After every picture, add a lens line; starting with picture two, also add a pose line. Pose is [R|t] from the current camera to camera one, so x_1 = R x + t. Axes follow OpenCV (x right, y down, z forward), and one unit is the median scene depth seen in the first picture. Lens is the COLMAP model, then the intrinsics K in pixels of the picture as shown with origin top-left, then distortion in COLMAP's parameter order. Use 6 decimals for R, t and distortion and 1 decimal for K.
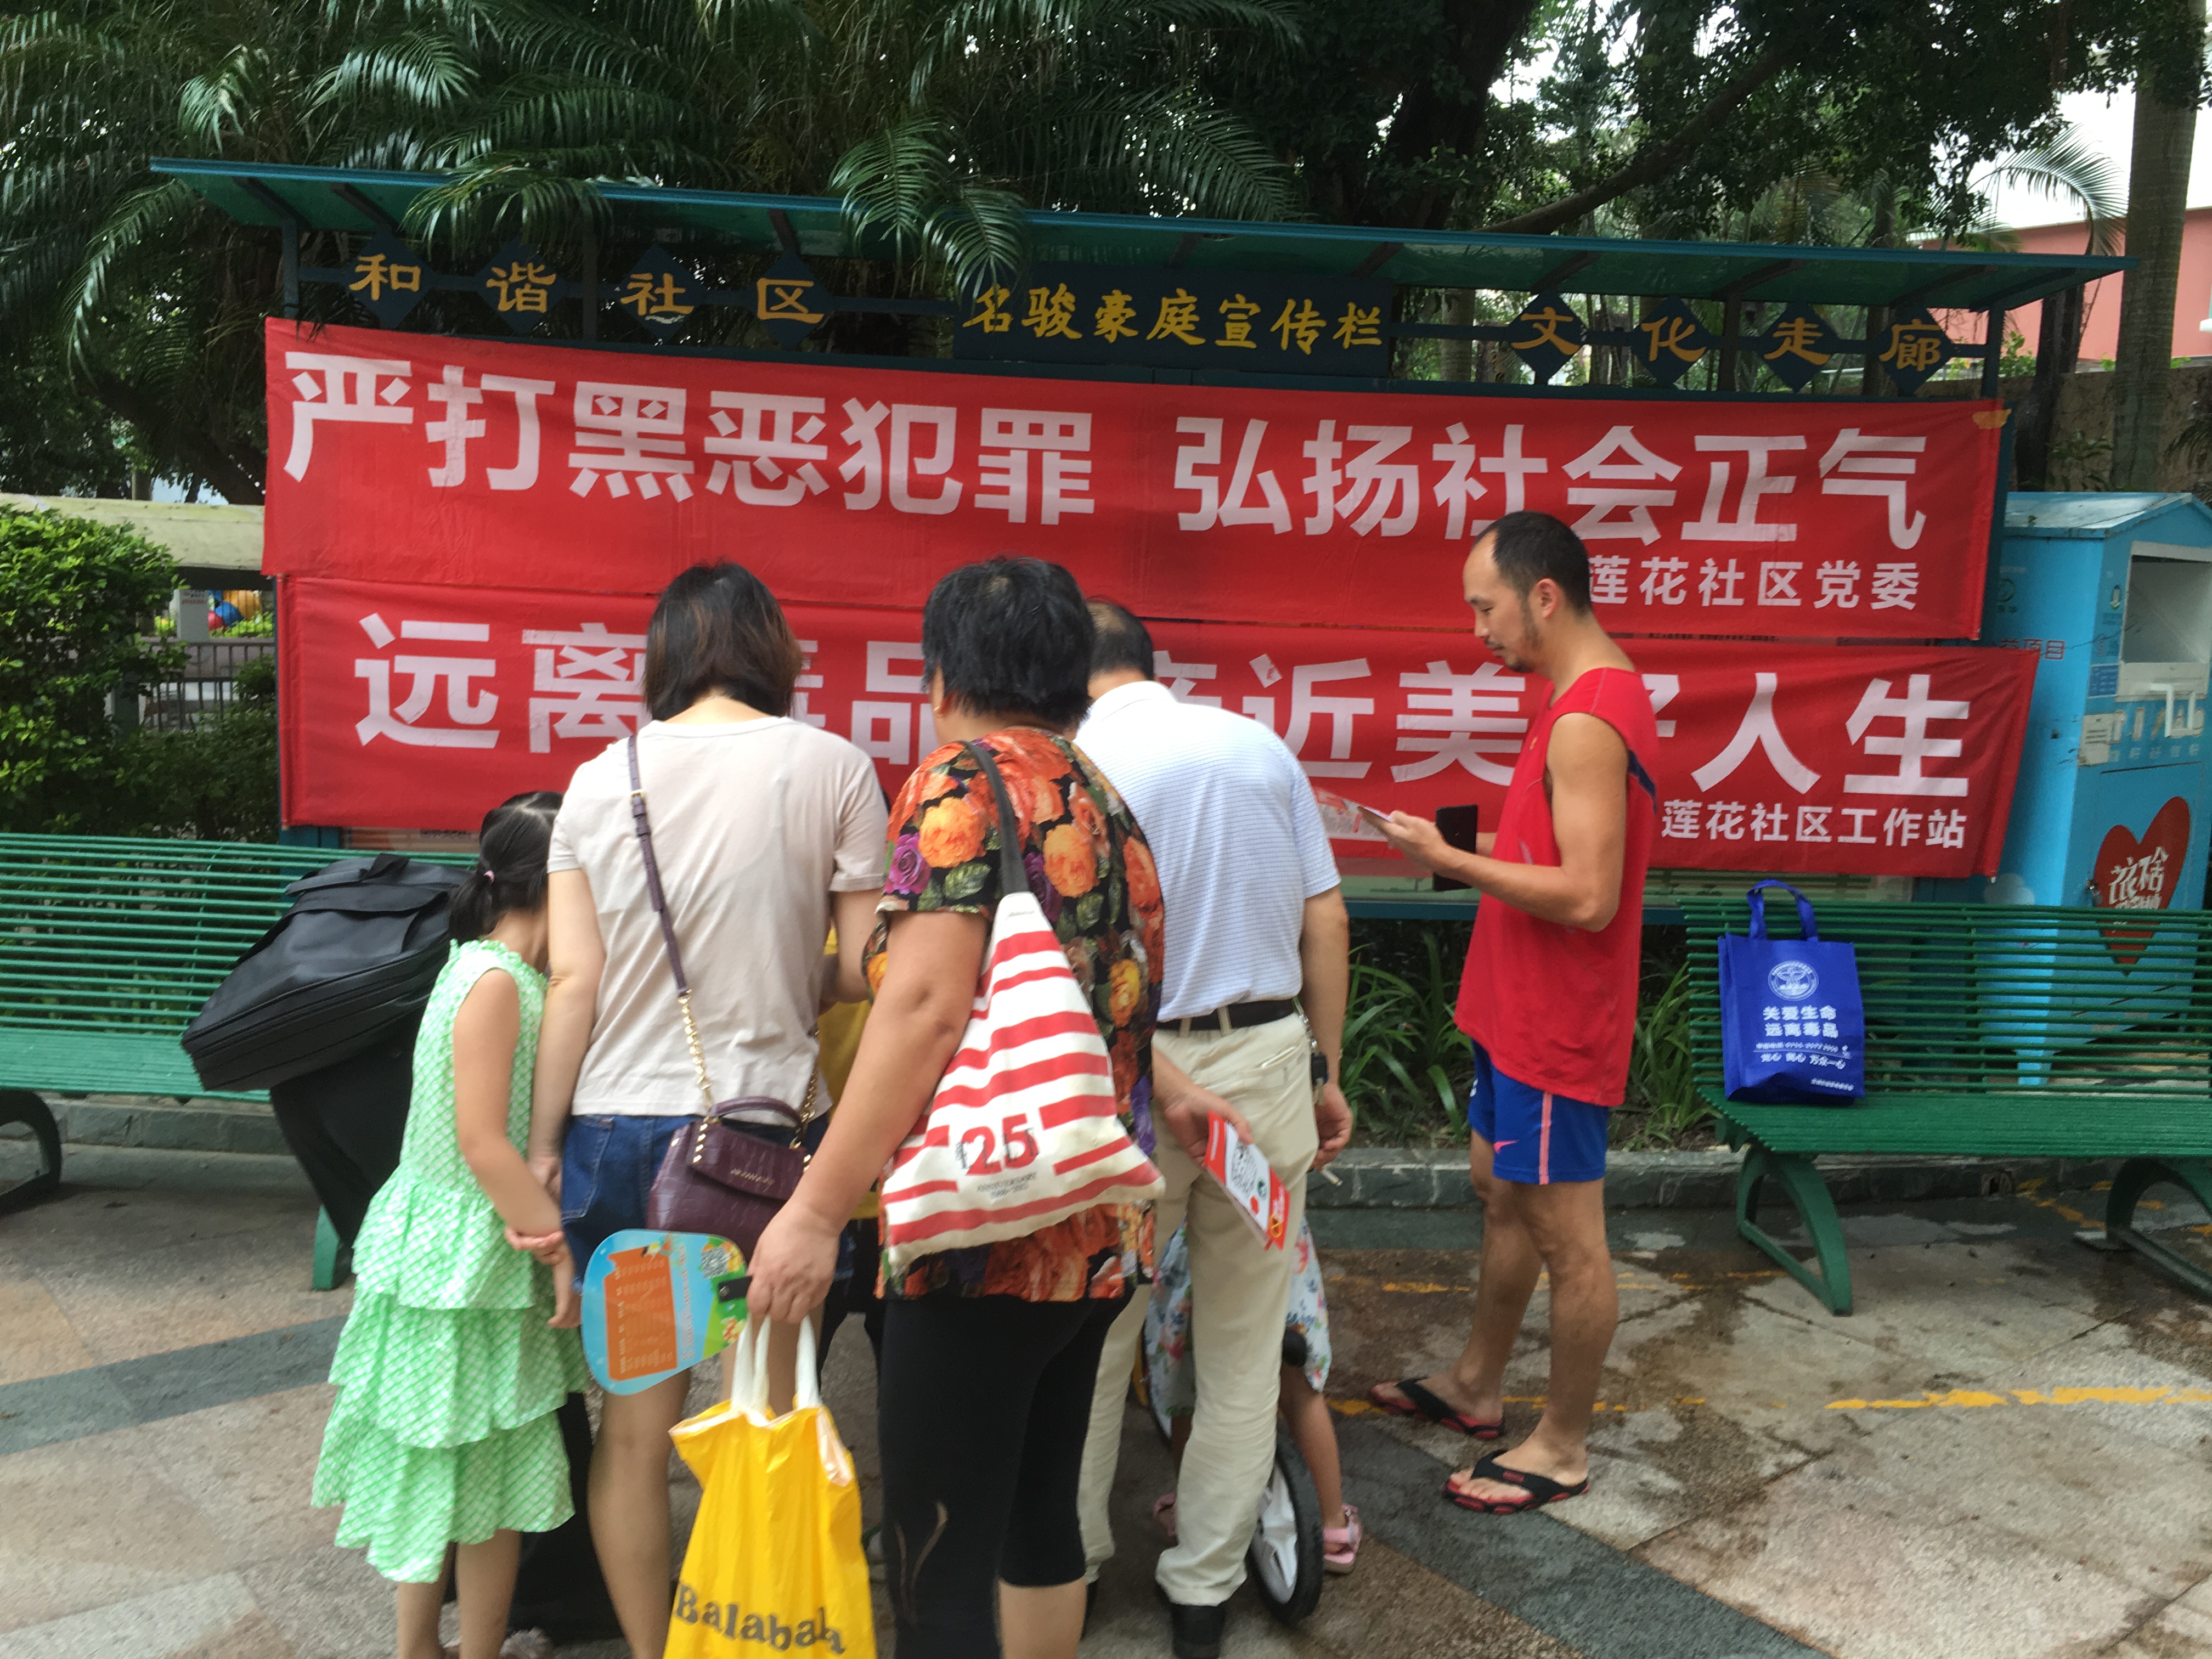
lens RADIAL K [[1990.4, 0, 1106.0], [0, 1990.4, 829.5], [0, 0, 1]] dist [0.102826, -0.134248]
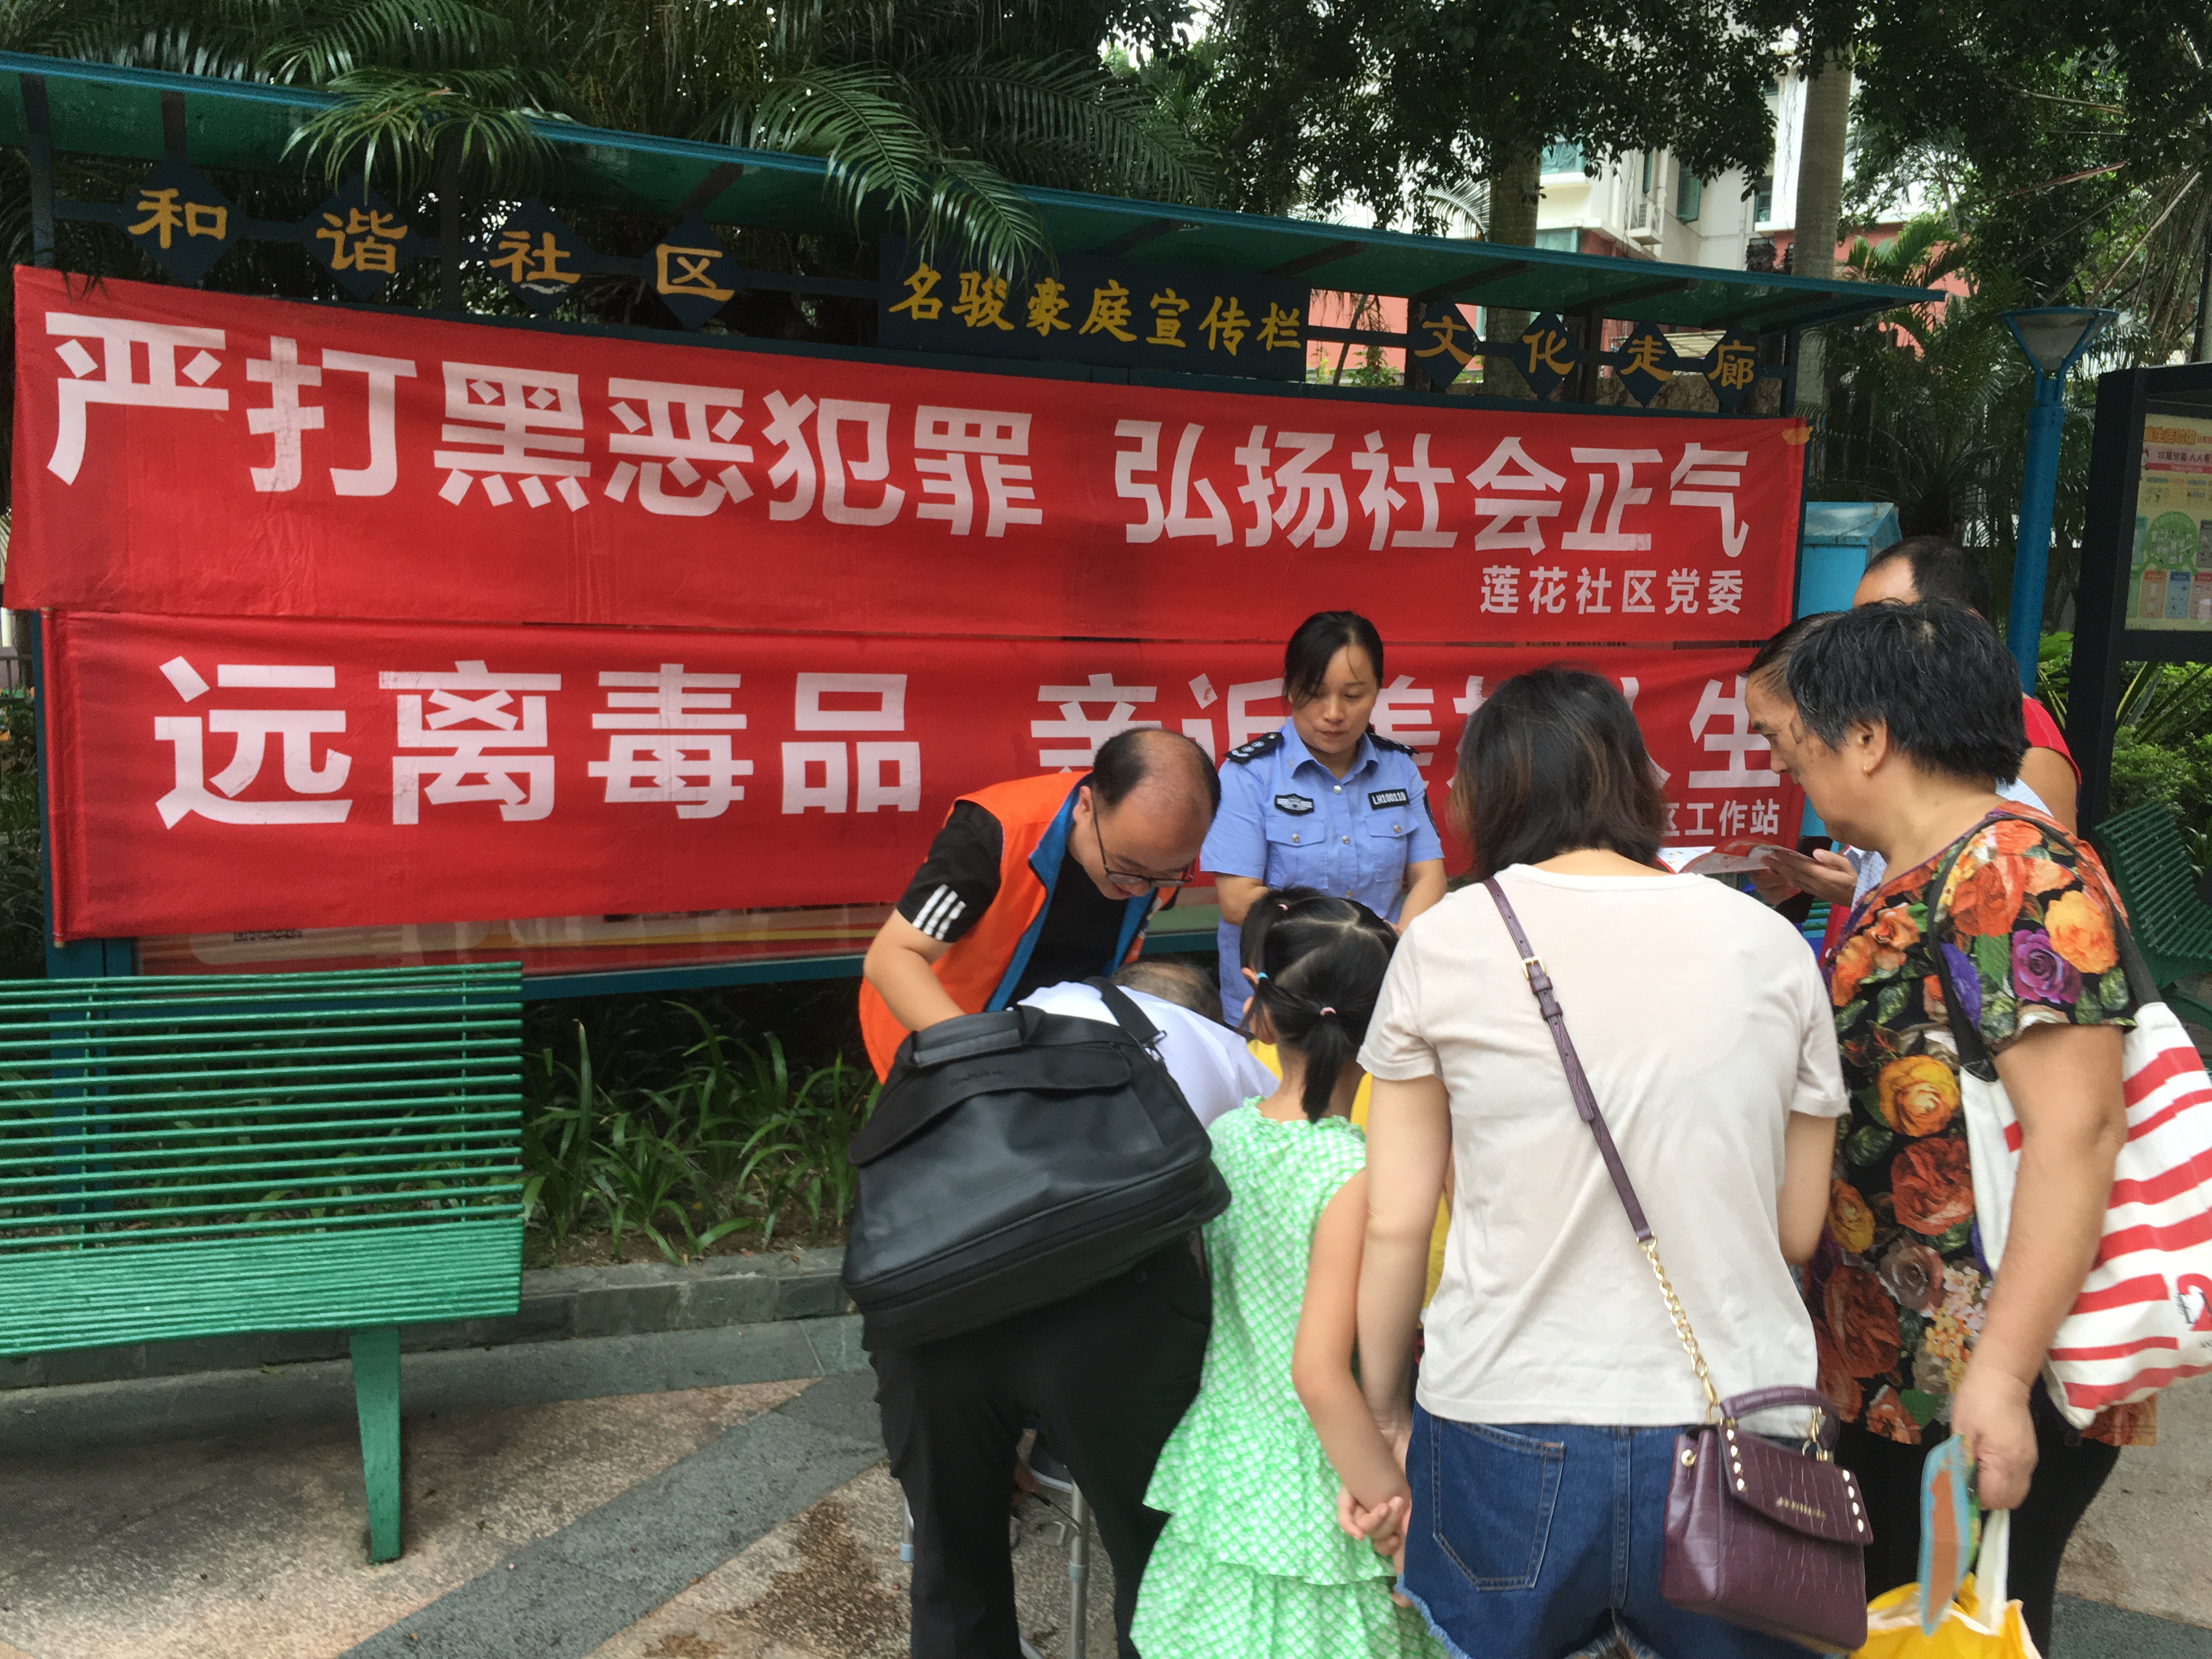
lens RADIAL K [[1990.4, 0, 1106.0], [0, 1990.4, 829.5], [0, 0, 1]] dist [0.102826, -0.134248]
pose [[0.923333, -0.059841, 0.379308, -0.329368], [0.058318, 0.998177, 0.015517, -0.032552], [-0.379545, 0.007793, 0.925140, 0.152346]]
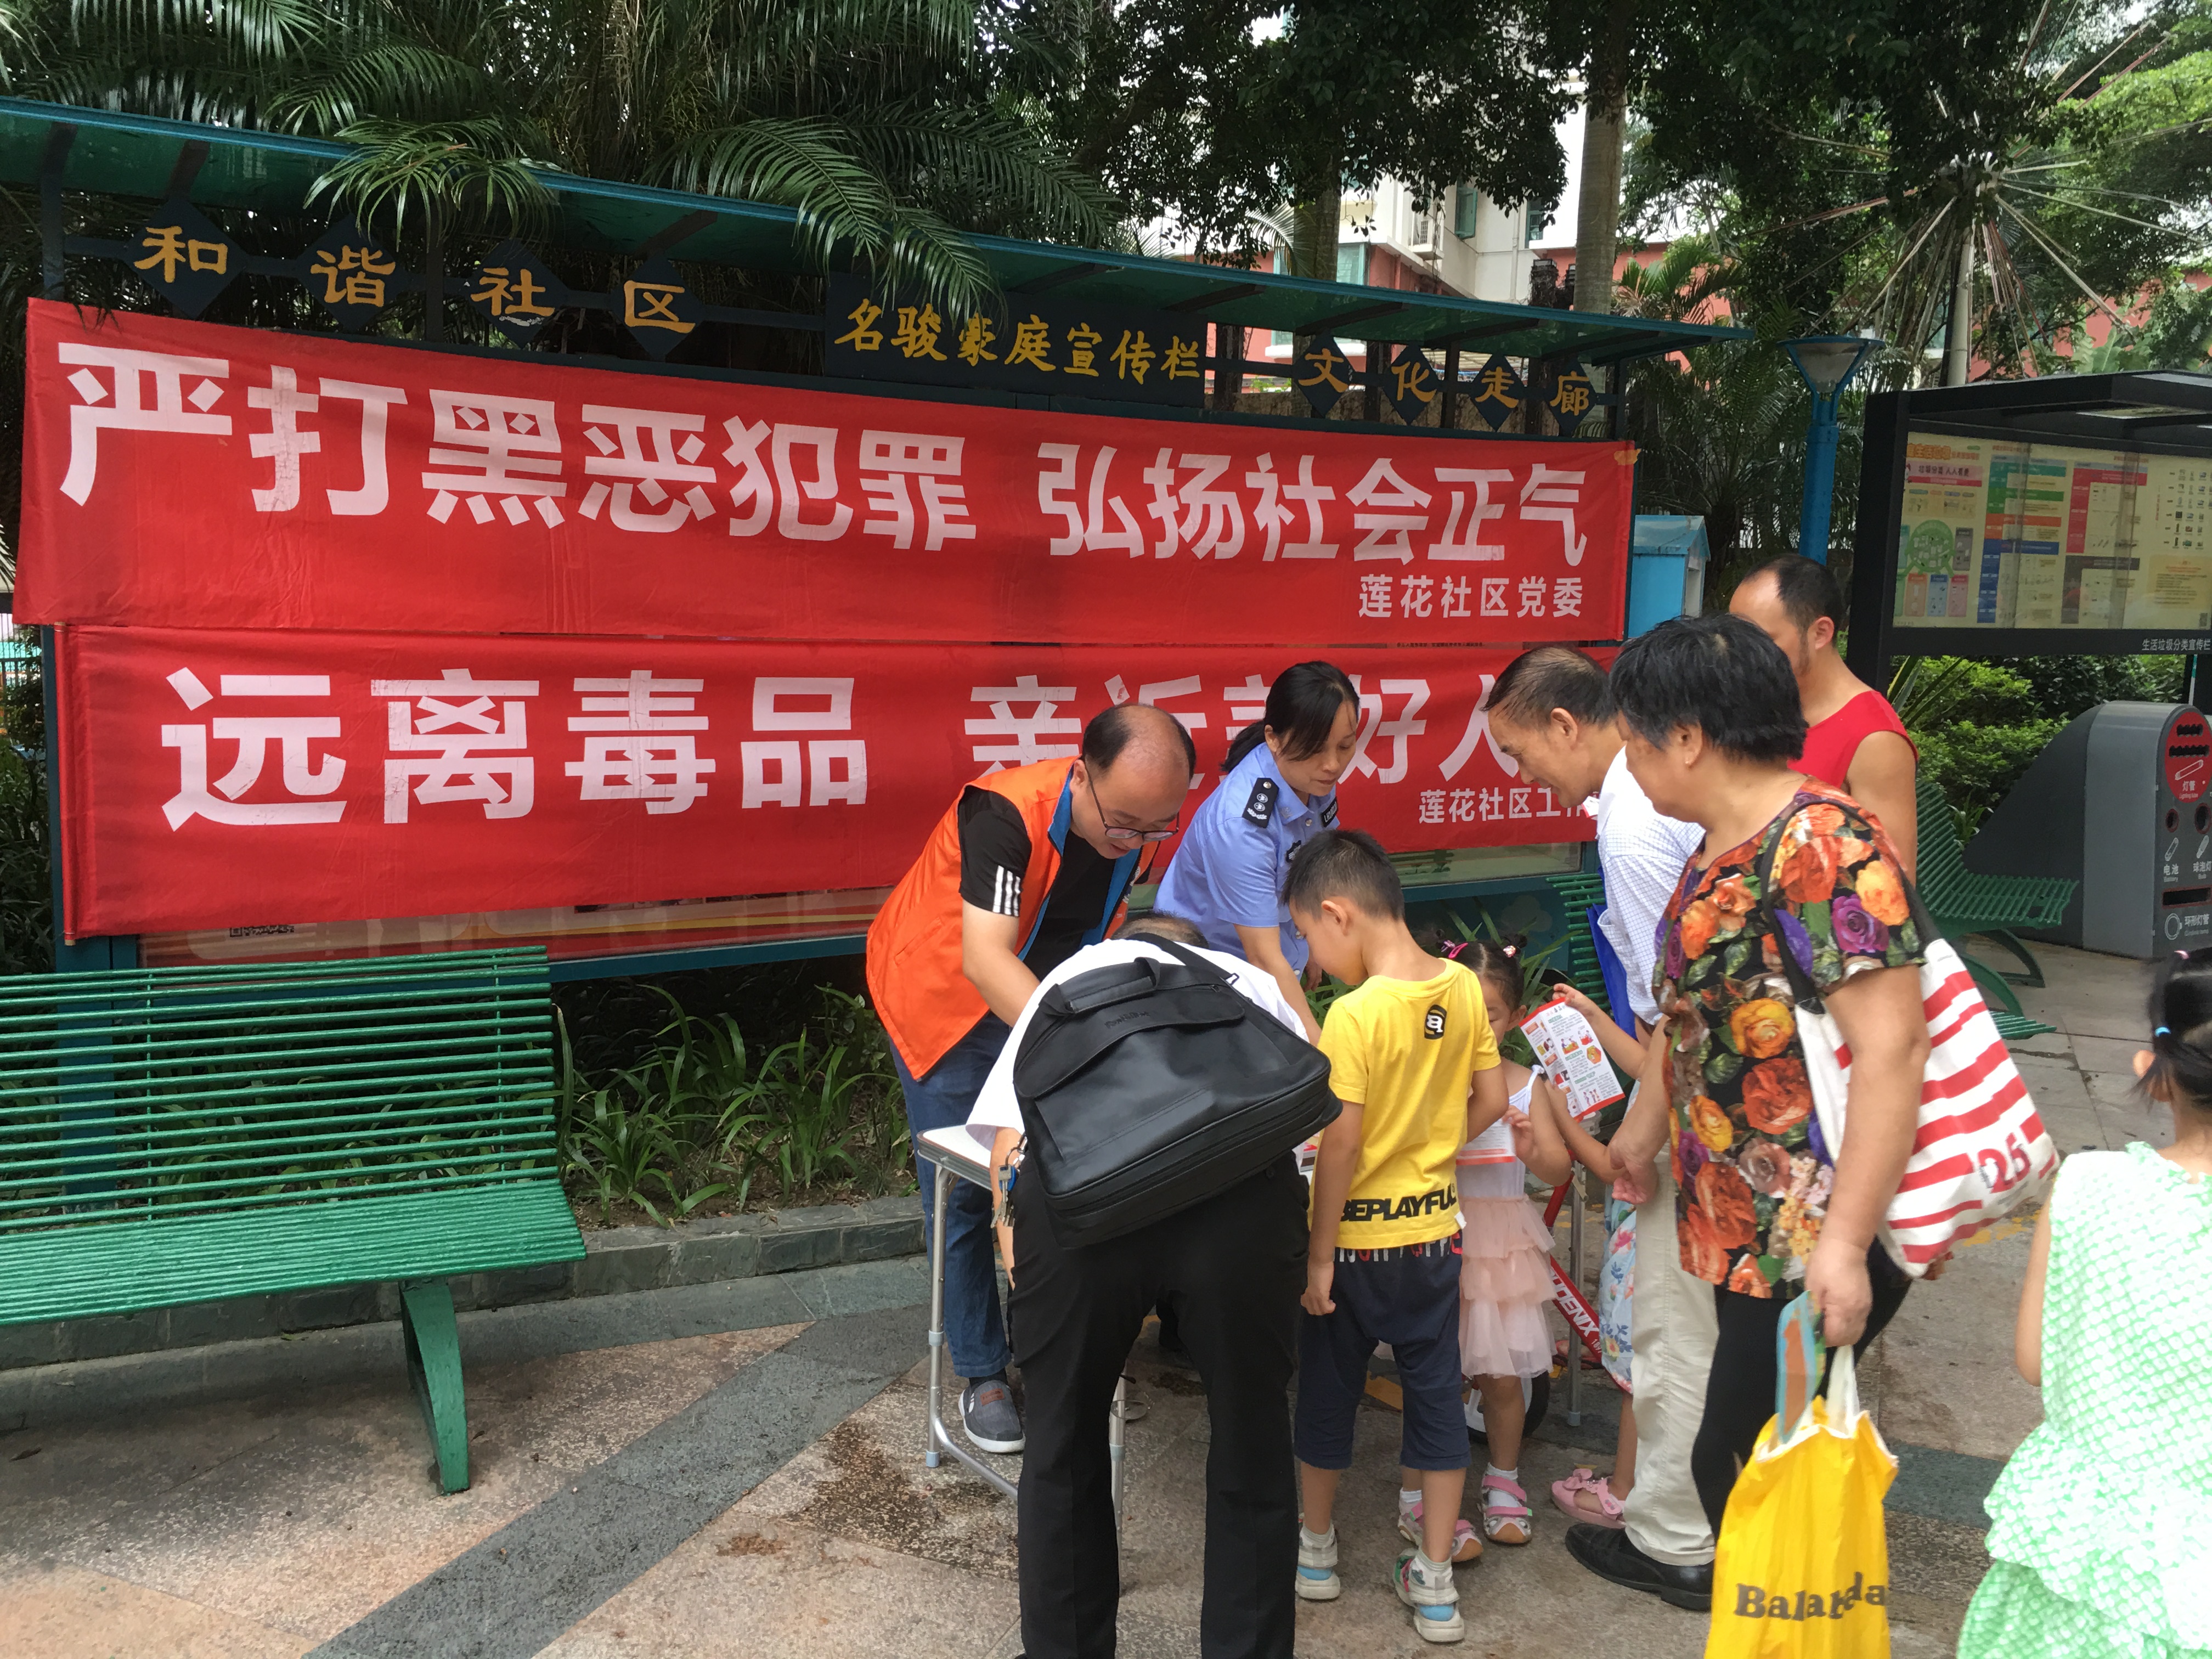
lens RADIAL K [[1983.9, 0, 1115.0], [0, 1983.9, 818.6], [0, 0, 1]] dist [0.103166, -0.117403]
pose [[0.875143, -0.073374, 0.478270, -0.423746], [0.073679, 0.997117, 0.018154, -0.033426], [-0.478223, 0.019351, 0.878025, 0.107518]]
